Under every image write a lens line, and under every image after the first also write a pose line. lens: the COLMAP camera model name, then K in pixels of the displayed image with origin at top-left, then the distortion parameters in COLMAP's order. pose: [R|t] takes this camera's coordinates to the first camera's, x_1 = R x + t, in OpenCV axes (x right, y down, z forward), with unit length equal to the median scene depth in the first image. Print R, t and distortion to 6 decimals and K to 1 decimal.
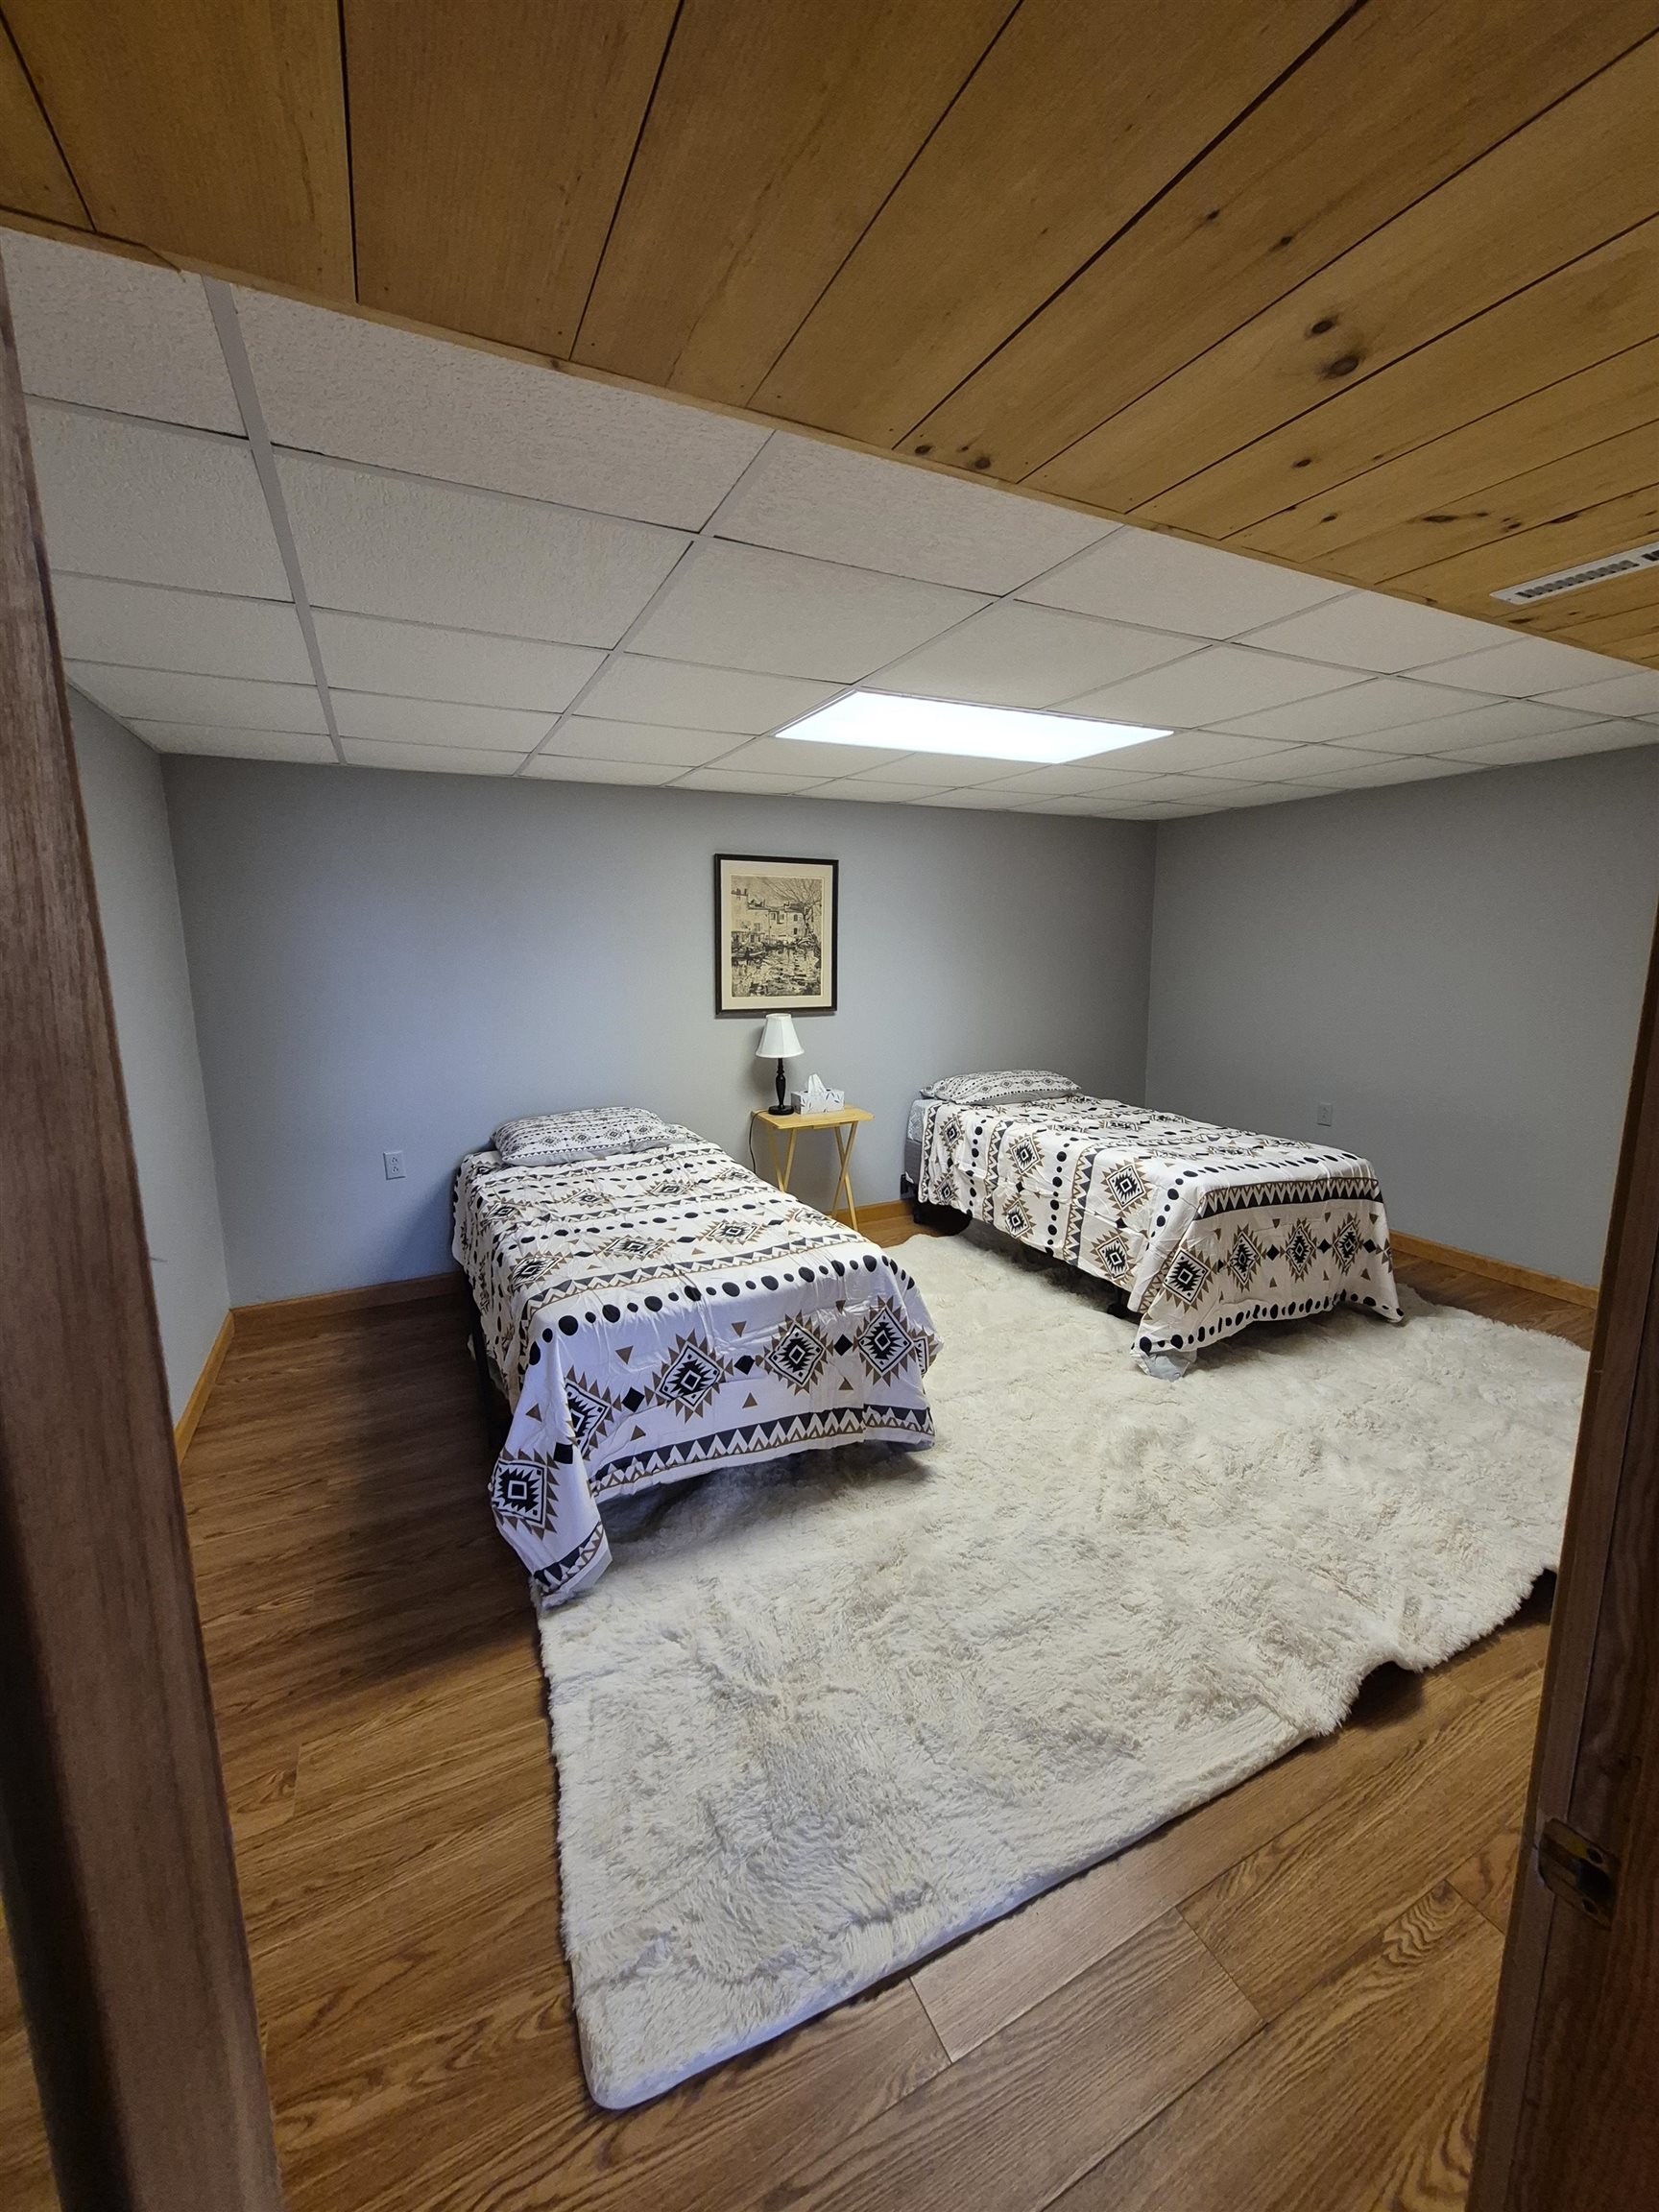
lens RADIAL K [[862.6, 0, 821.6], [0, 862.6, 1086.8], [0, 0, 1]] dist [-0.000413, 0.000243]
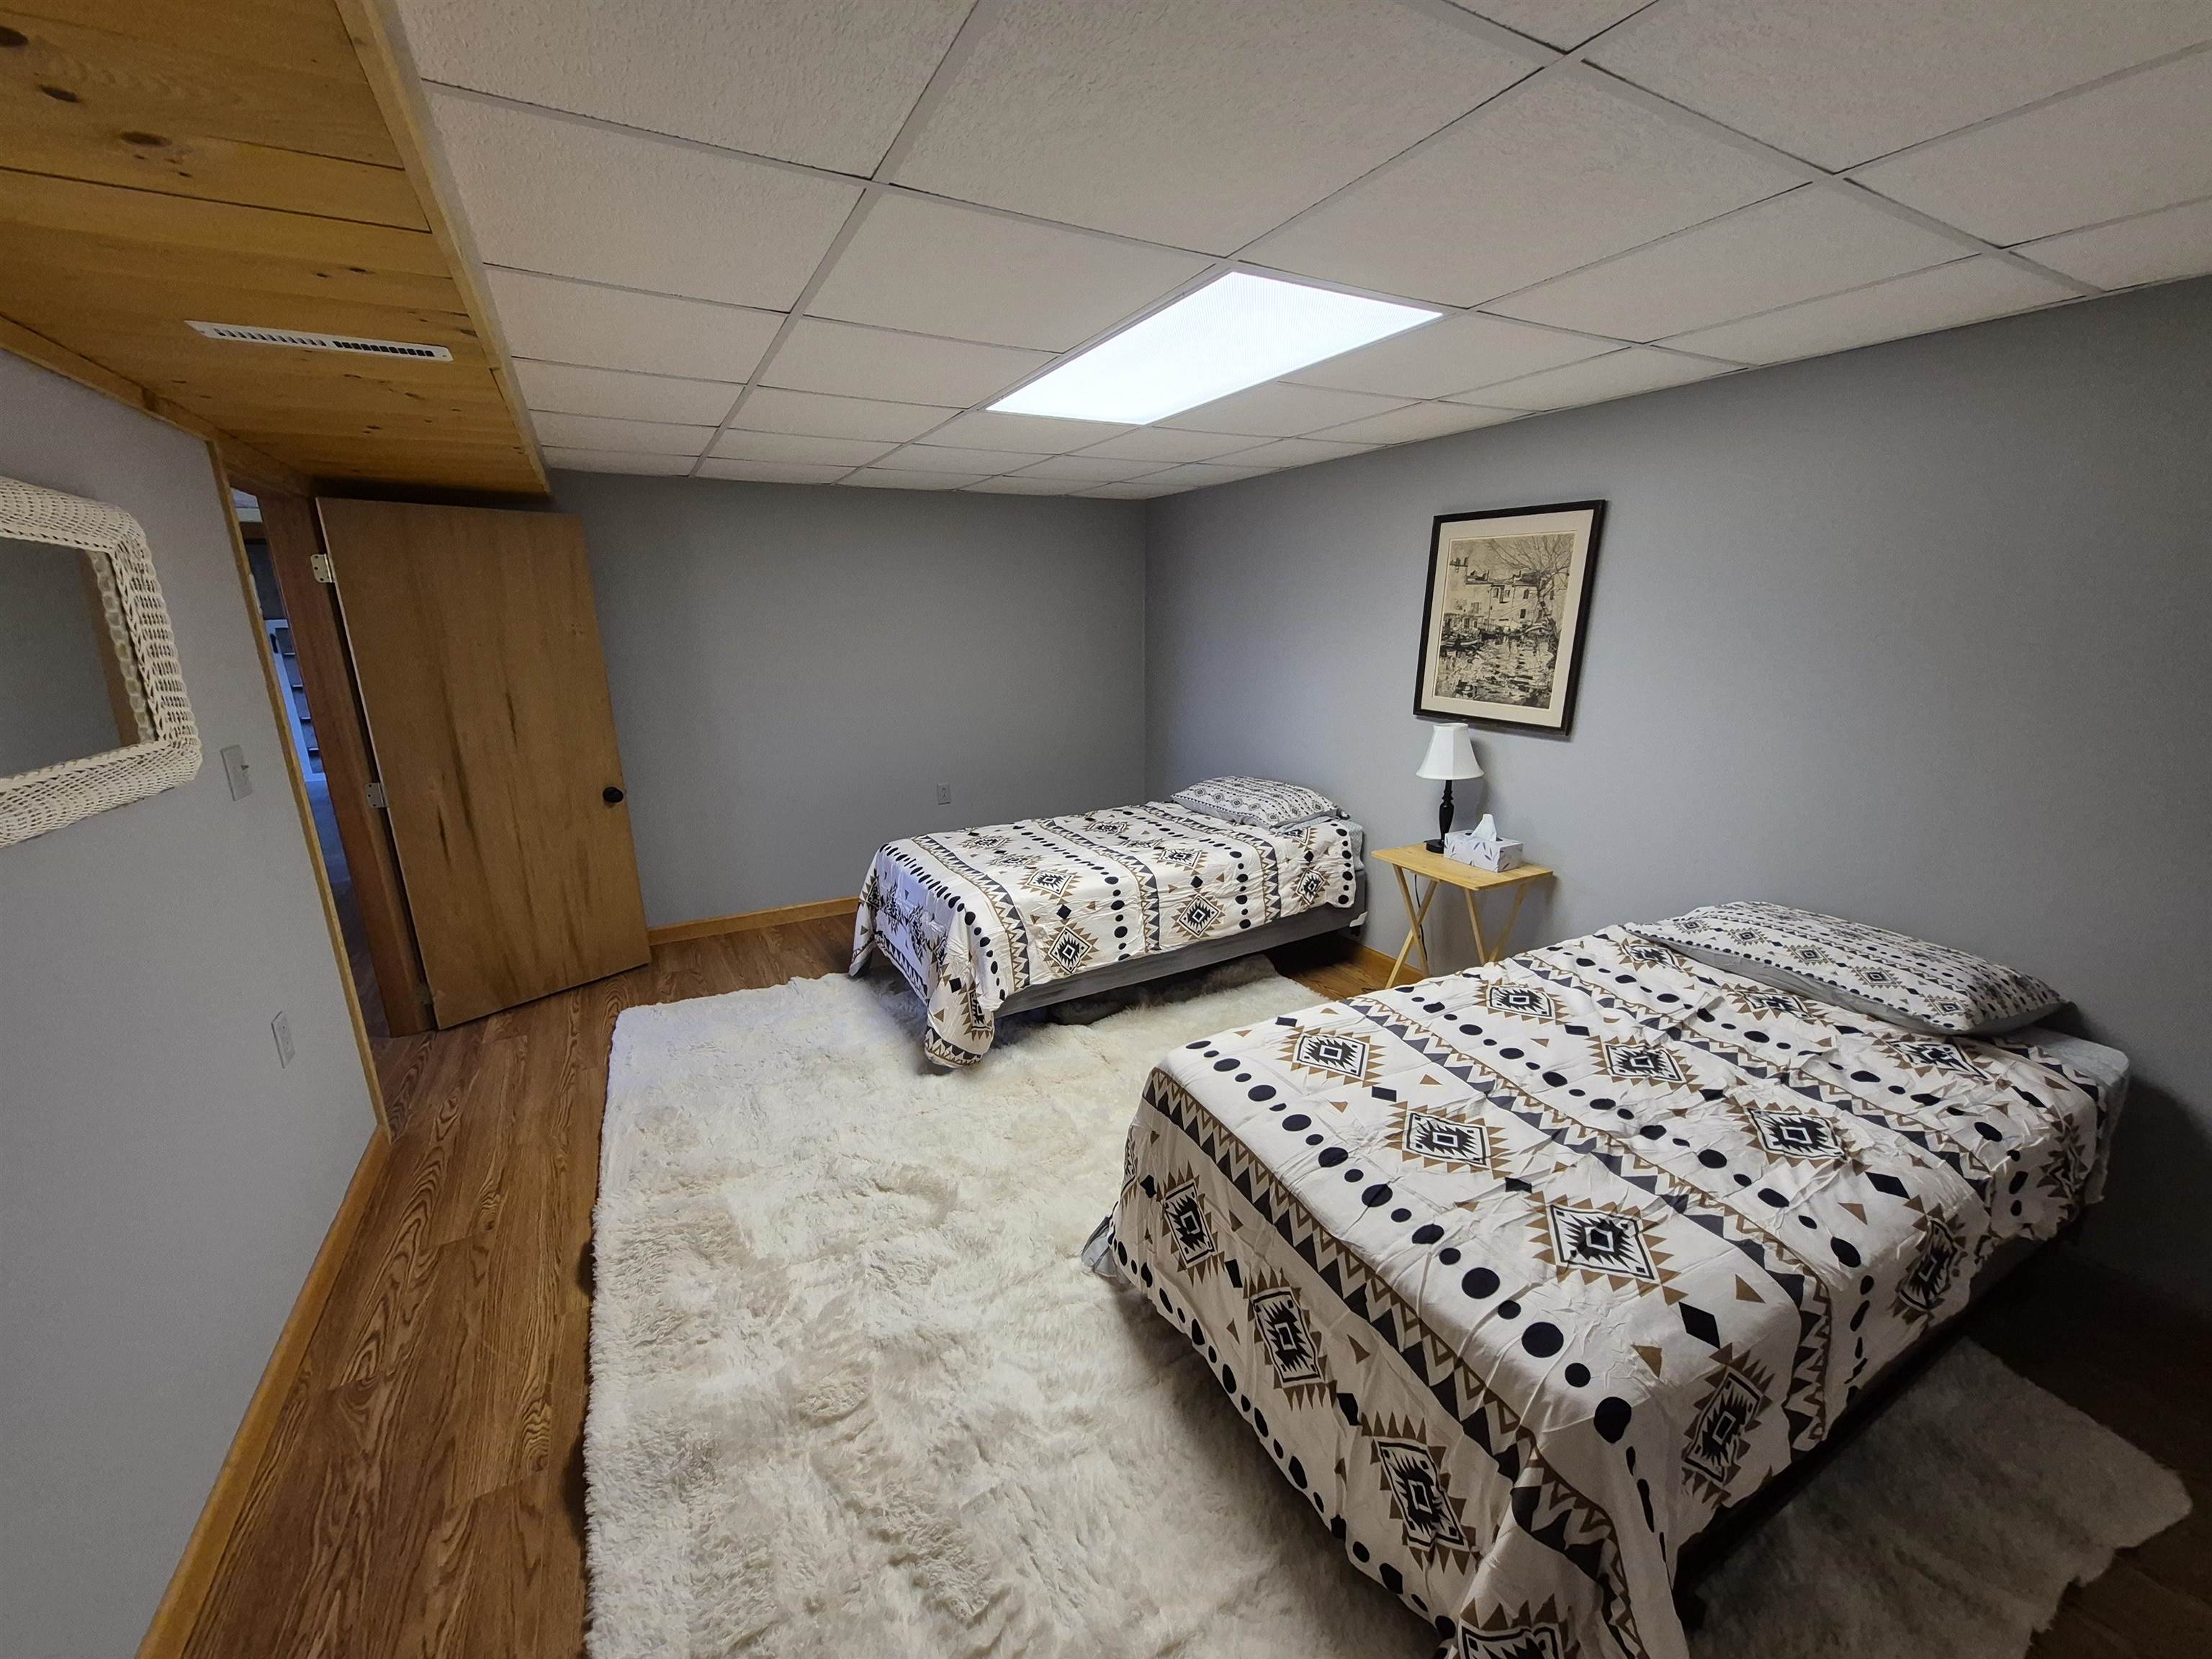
lens RADIAL K [[862.6, 0, 1098.0], [0, 862.6, 845.3], [0, 0, 1]] dist [-0.000413, 0.000243]
pose [[0.051809, 0.267266, -0.962229, 0.692808], [-0.169683, 0.951869, 0.255252, -0.121541], [0.984136, 0.150050, 0.094666, 0.622045]]
